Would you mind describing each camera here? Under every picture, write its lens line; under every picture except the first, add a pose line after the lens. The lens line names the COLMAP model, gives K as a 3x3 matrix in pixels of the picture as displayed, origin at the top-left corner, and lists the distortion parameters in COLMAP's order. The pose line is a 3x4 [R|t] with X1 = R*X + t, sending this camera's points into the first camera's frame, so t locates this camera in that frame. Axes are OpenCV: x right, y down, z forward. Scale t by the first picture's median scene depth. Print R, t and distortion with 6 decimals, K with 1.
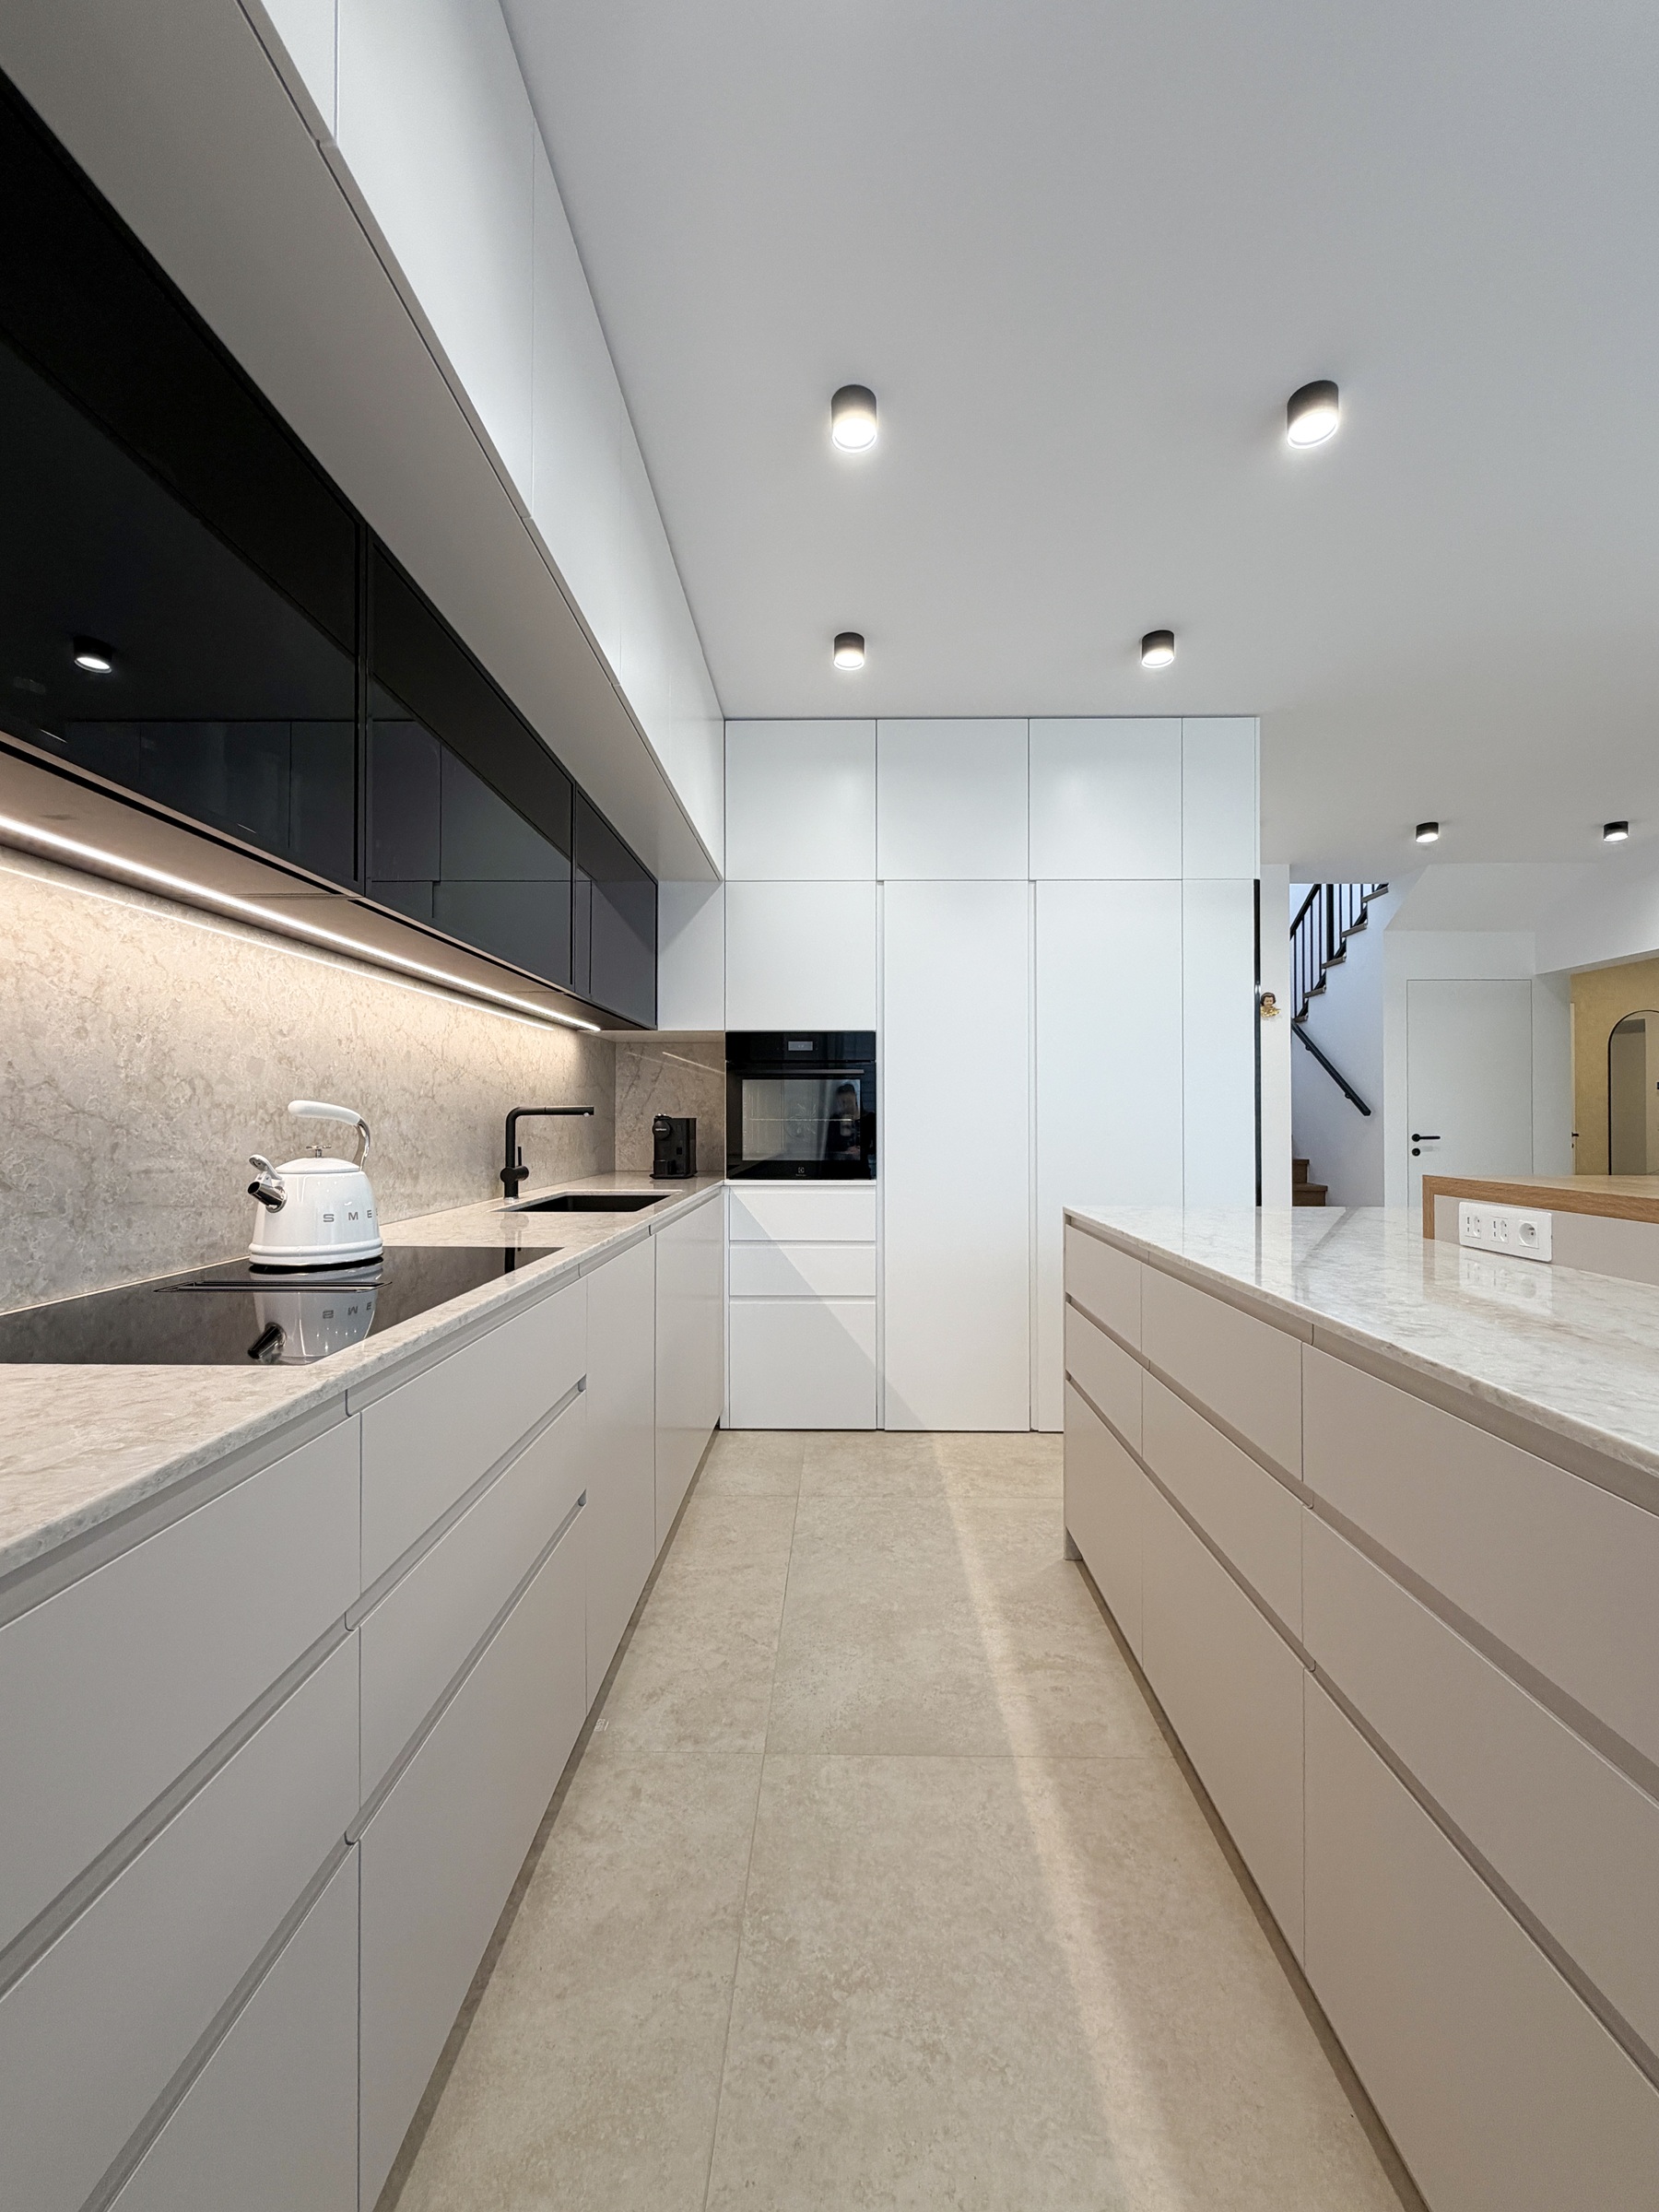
lens RADIAL K [[892.1, 0, 835.2], [0, 892.1, 1116.0], [0, 0, 1]] dist [-0.000770, 0.000059]
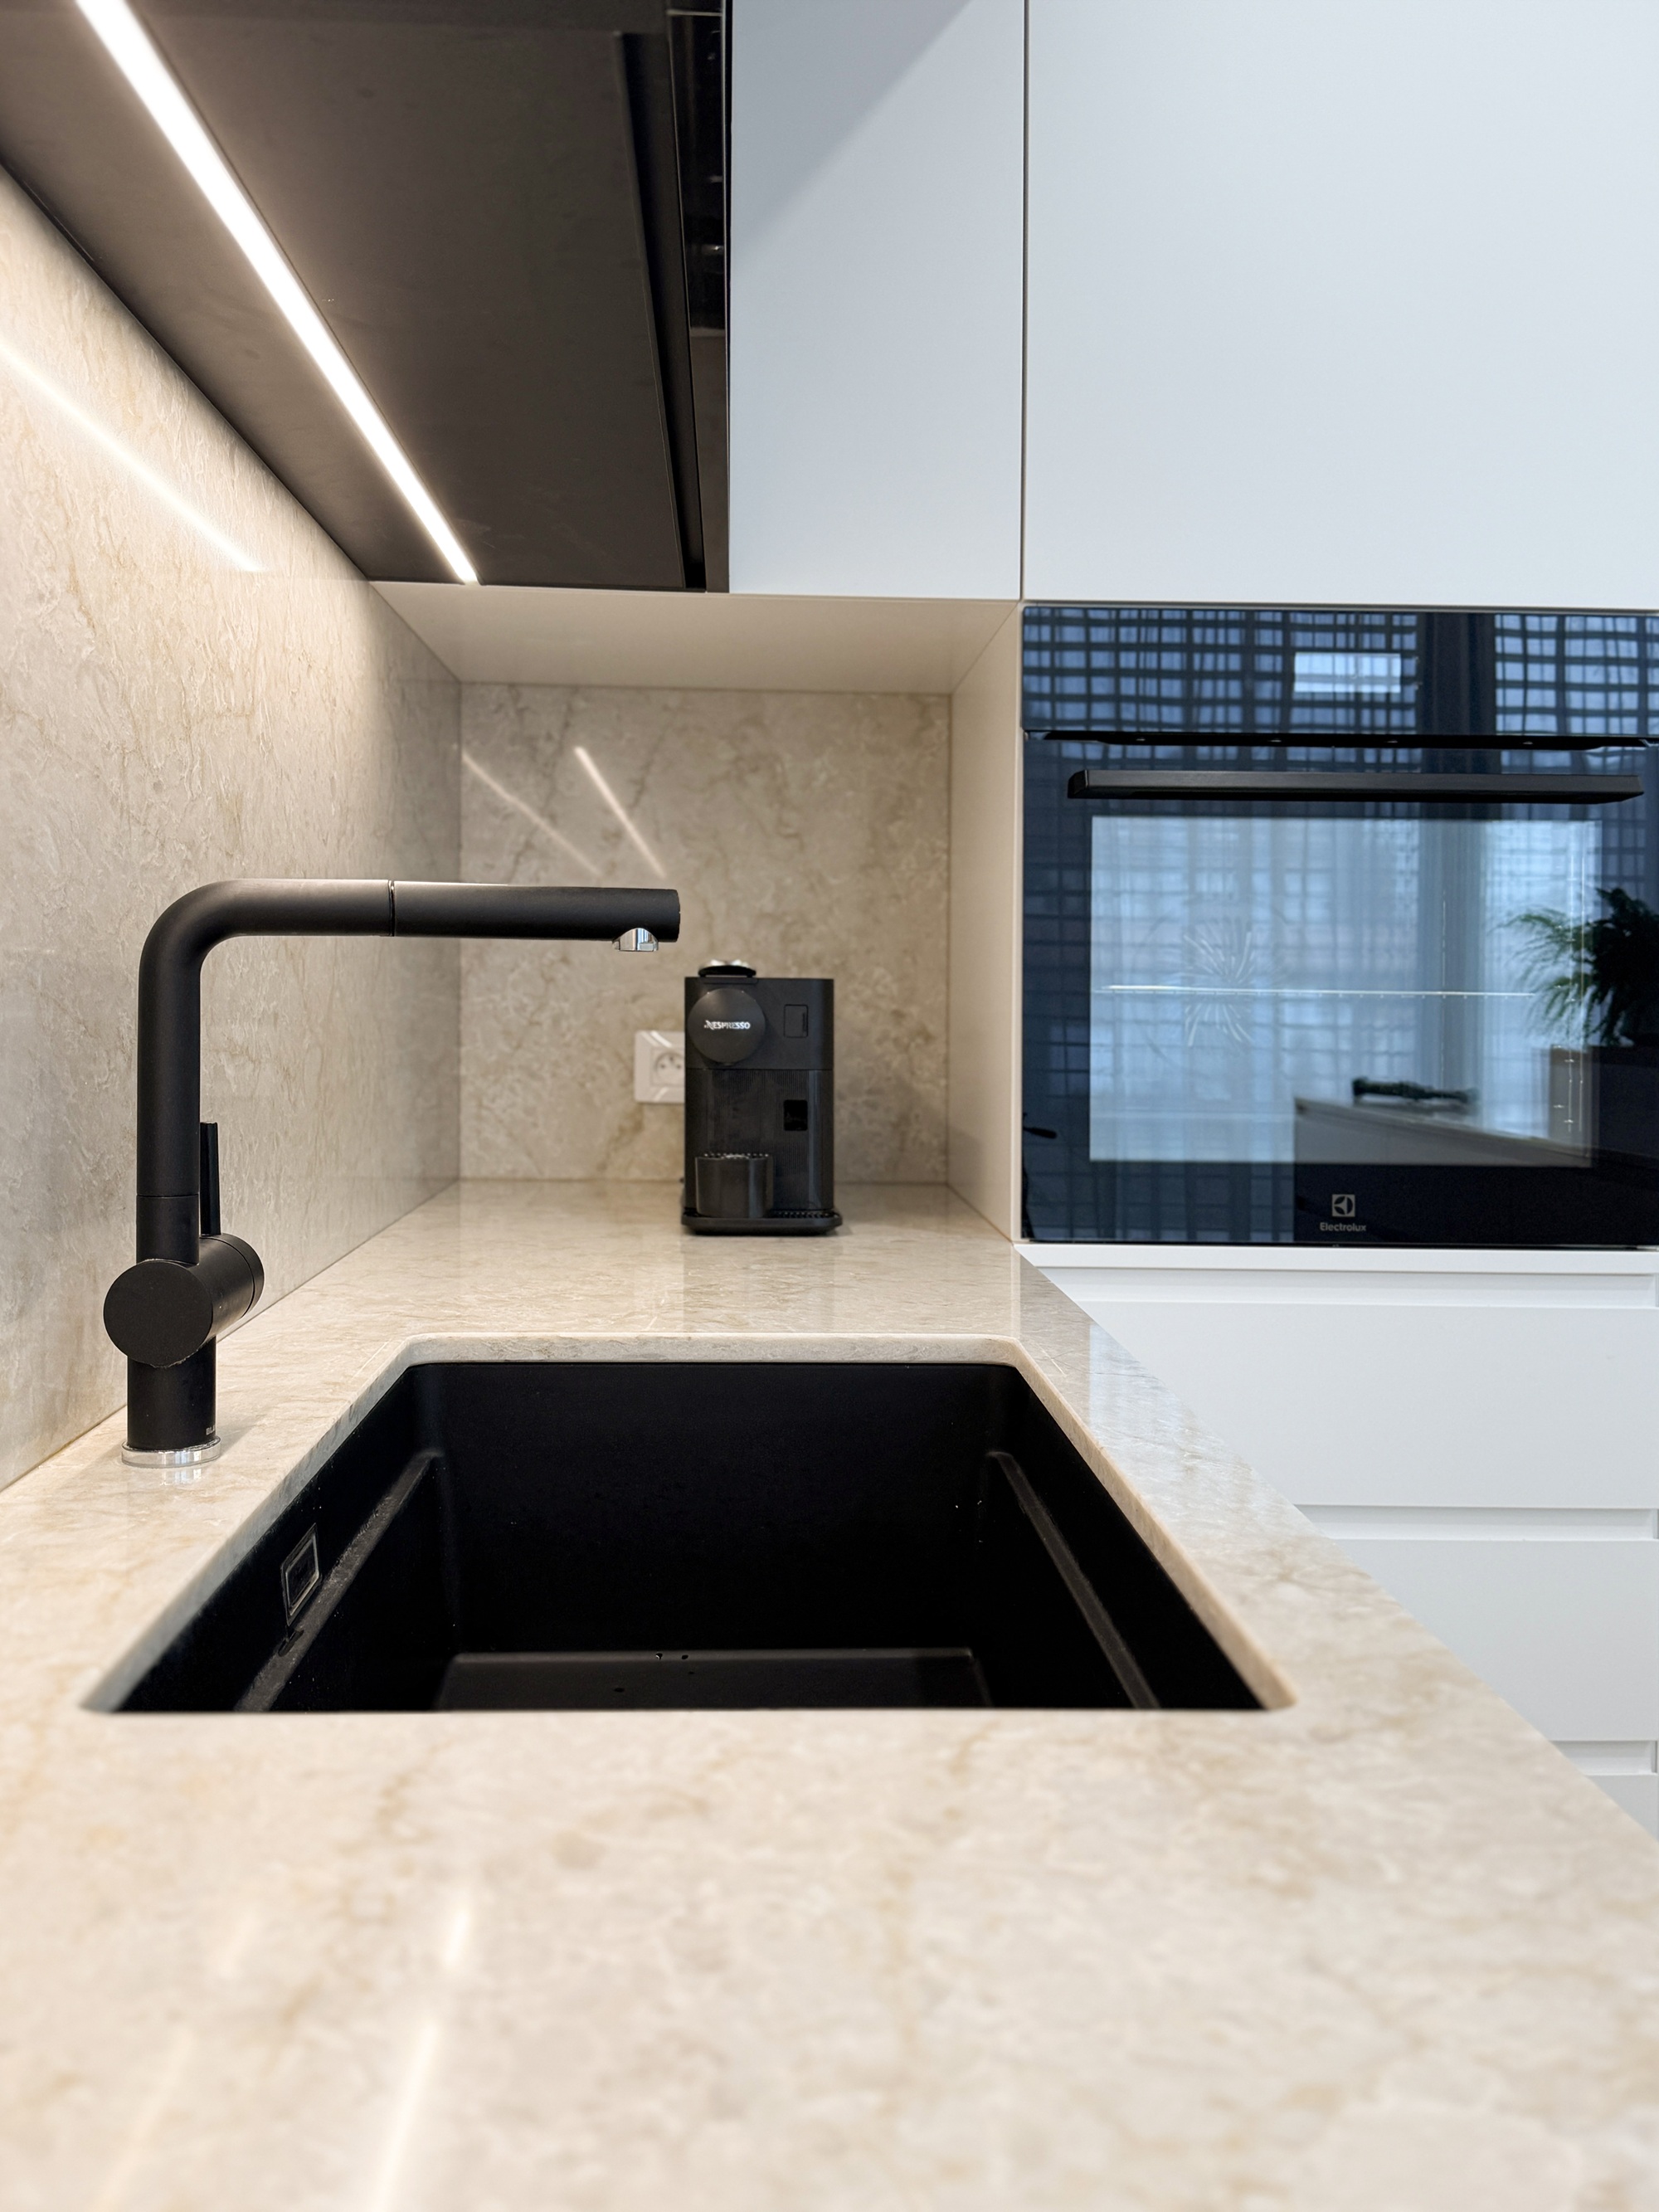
lens RADIAL K [[1965.3, 0, 960.0], [0, 1965.3, 1107.1], [0, 0, 1]] dist [0.088008, -0.126824]
pose [[0.991630, 0.008060, 0.128864, -0.432278], [-0.015618, 0.998209, 0.057751, 0.012891], [-0.128168, -0.059280, 0.989979, 1.012802]]
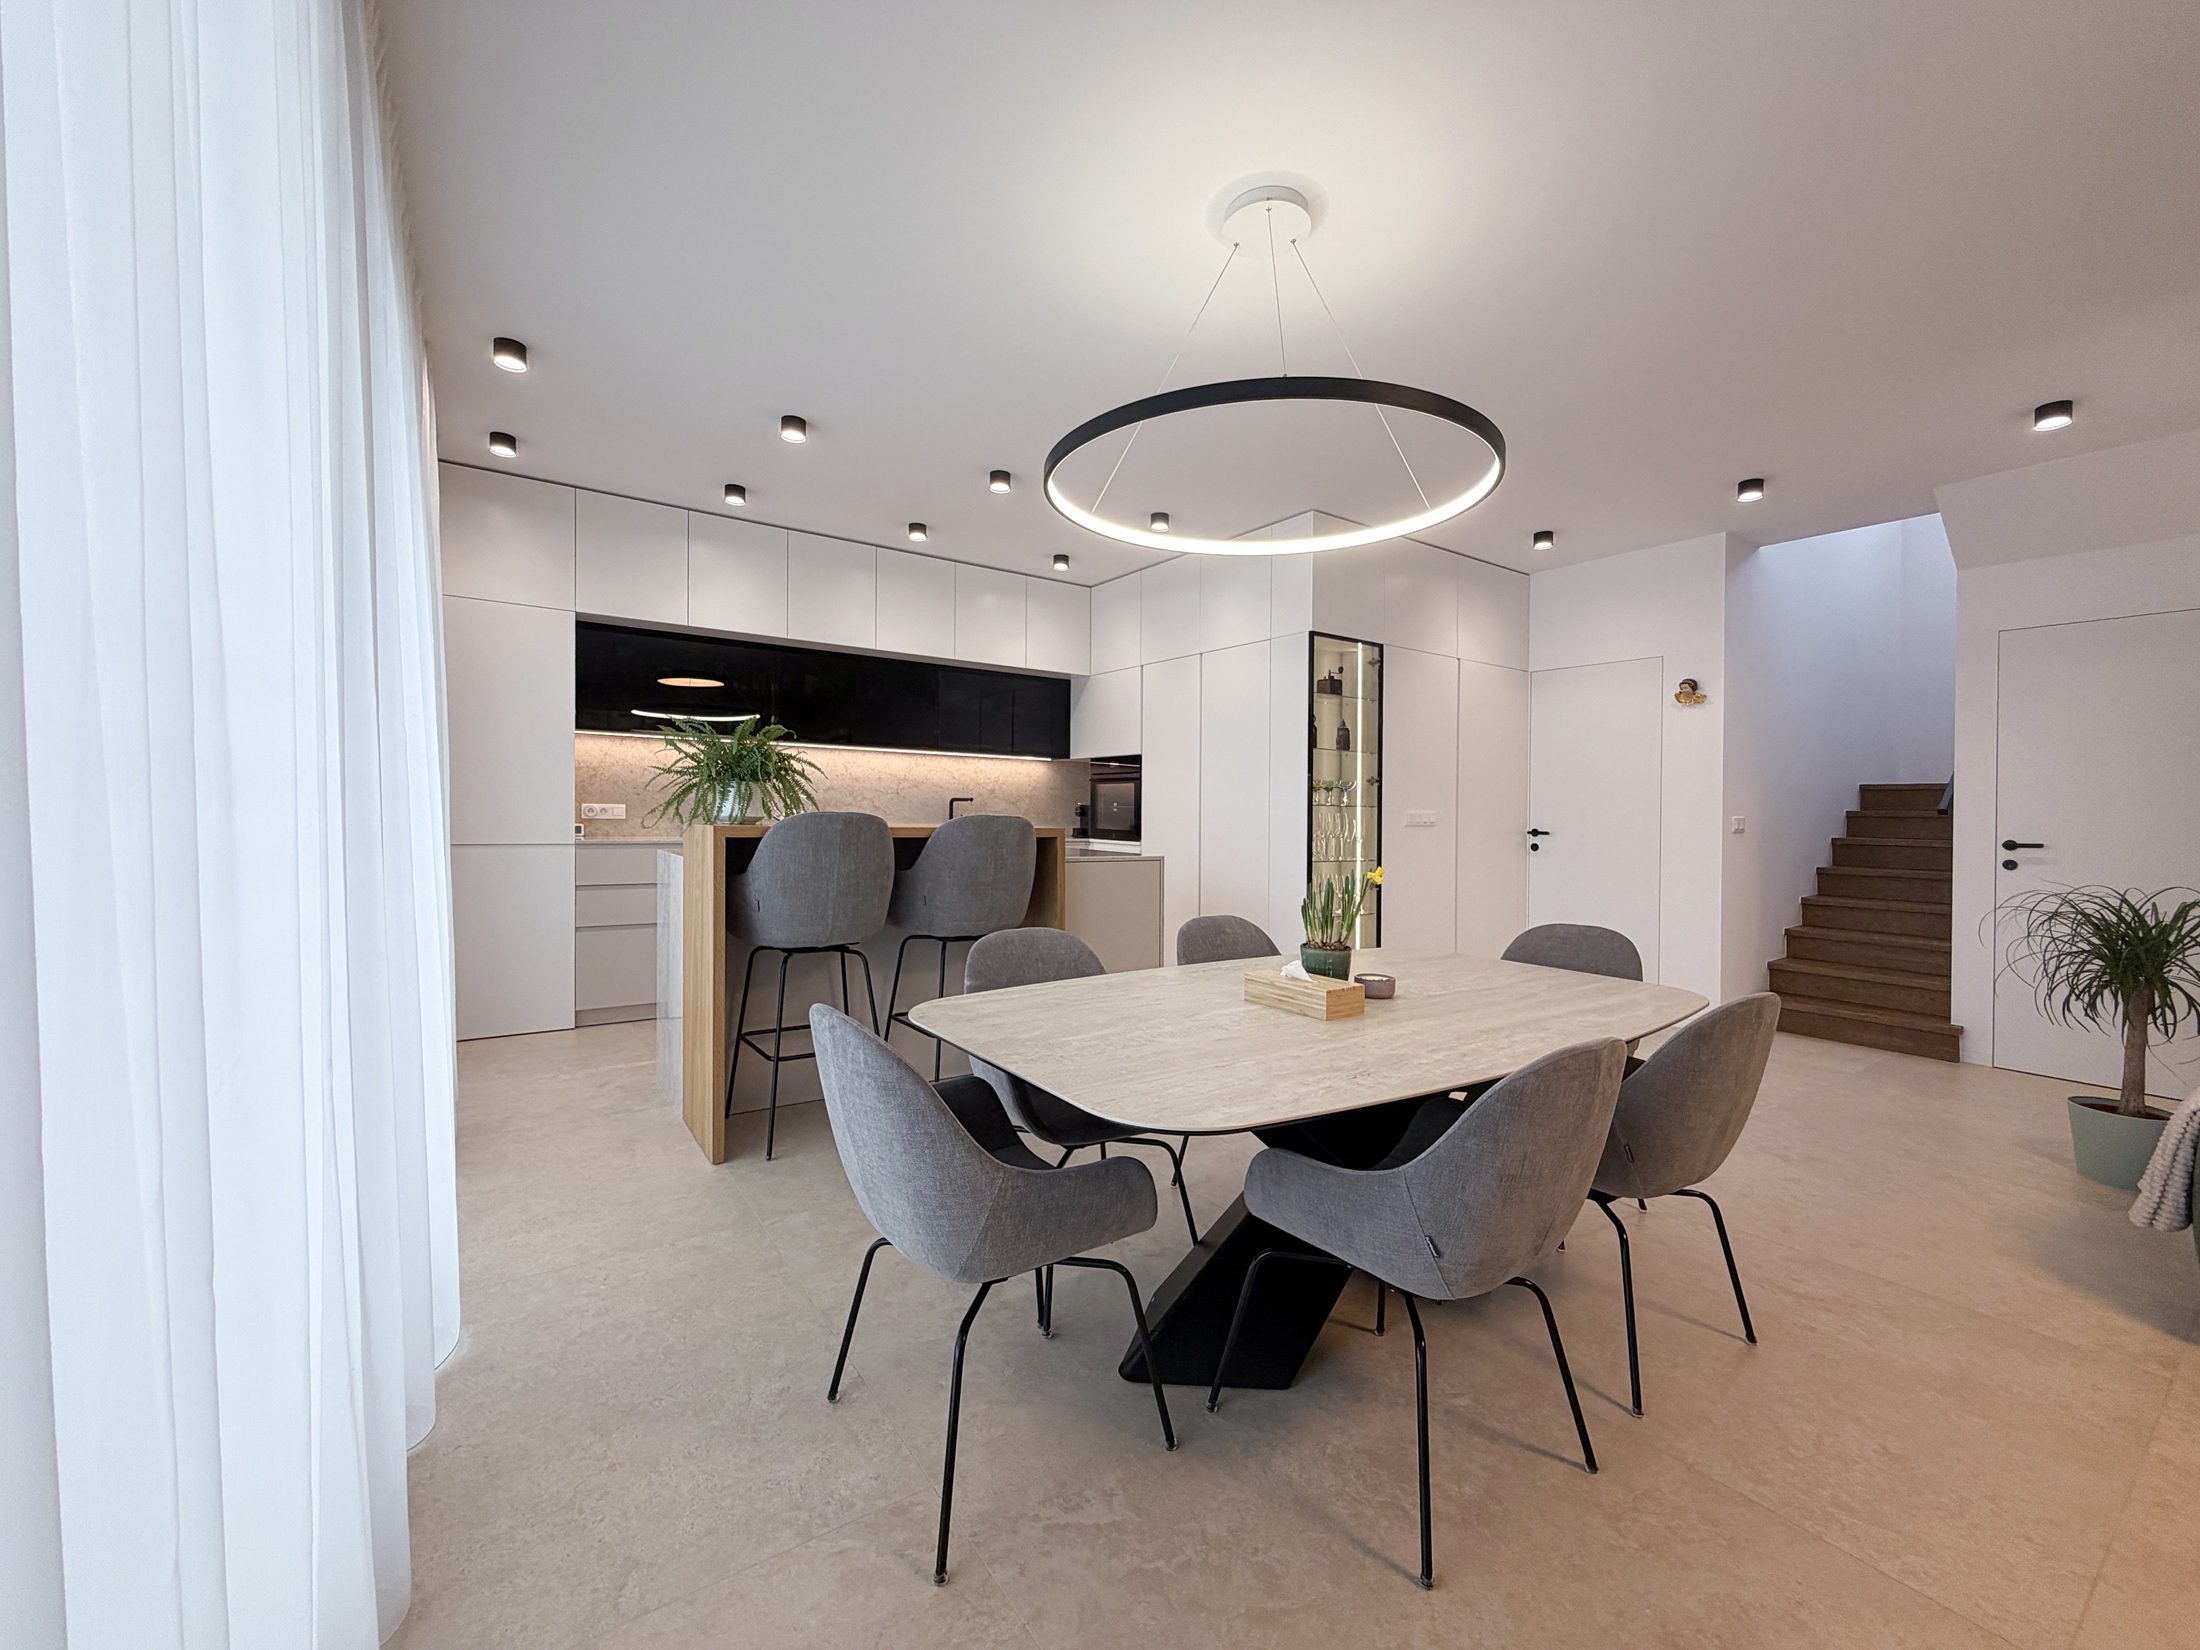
lens RADIAL K [[887.2, 0, 1100.9], [0, 887.2, 788.9], [0, 0, 1]] dist [-0.000770, 0.000059]
pose [[0.588938, -0.010216, -0.808114, 2.861709], [-0.016786, 0.999550, -0.024870, 0.031072], [0.808004, 0.028211, 0.588501, -0.121478]]
